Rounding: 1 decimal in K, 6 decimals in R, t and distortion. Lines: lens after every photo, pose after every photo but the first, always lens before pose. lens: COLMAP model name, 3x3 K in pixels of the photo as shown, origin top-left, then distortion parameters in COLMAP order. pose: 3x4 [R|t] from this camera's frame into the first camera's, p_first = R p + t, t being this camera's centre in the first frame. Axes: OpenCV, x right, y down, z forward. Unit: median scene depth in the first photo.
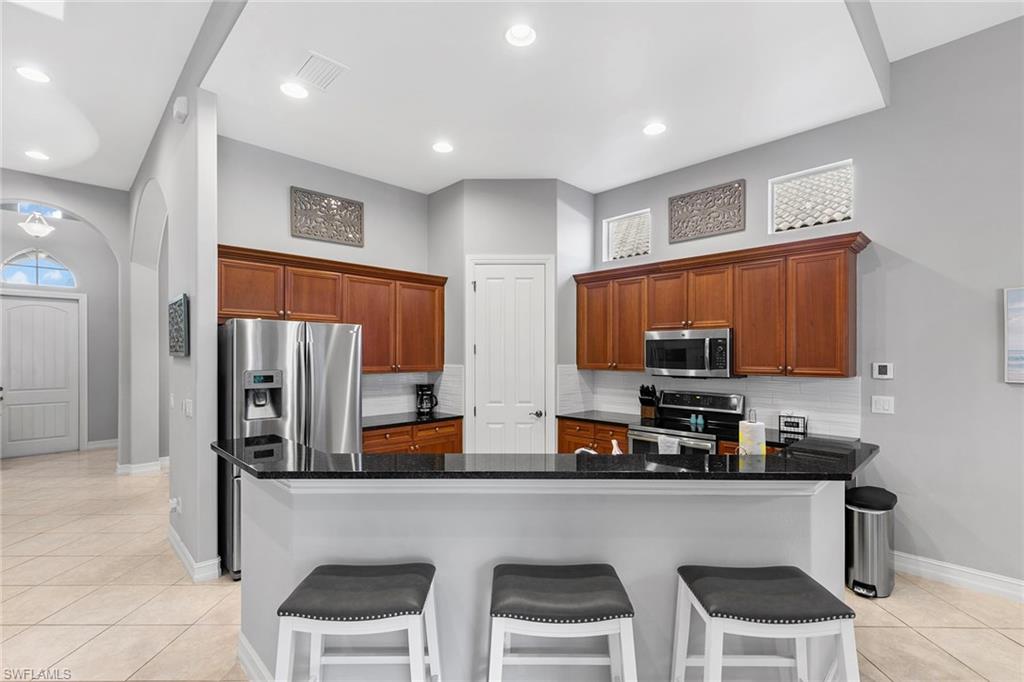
lens RADIAL K [[462.1, 0, 507.1], [0, 462.1, 355.1], [0, 0, 1]] dist [0.009073, 0.000171]
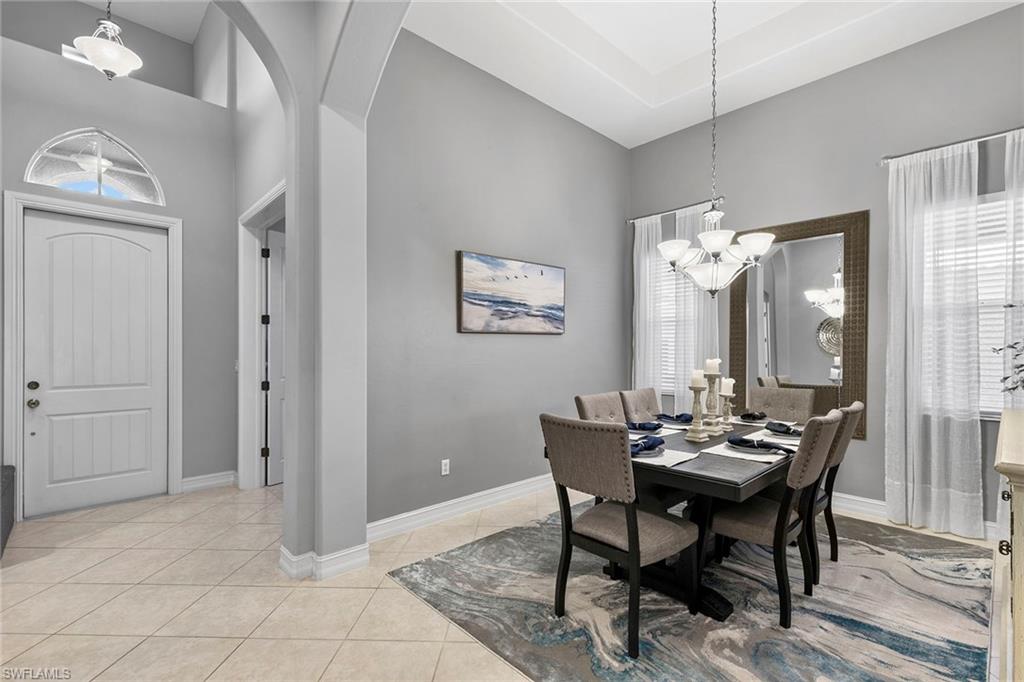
lens RADIAL K [[458.8, 0, 510.5], [0, 458.8, 347.7], [0, 0, 1]] dist [0.006888, -0.000229]
pose [[0.999804, -0.002351, -0.019640, -0.726472], [0.002229, 0.999978, -0.006250, 0.045648], [0.019654, 0.006205, 0.999788, 0.660459]]
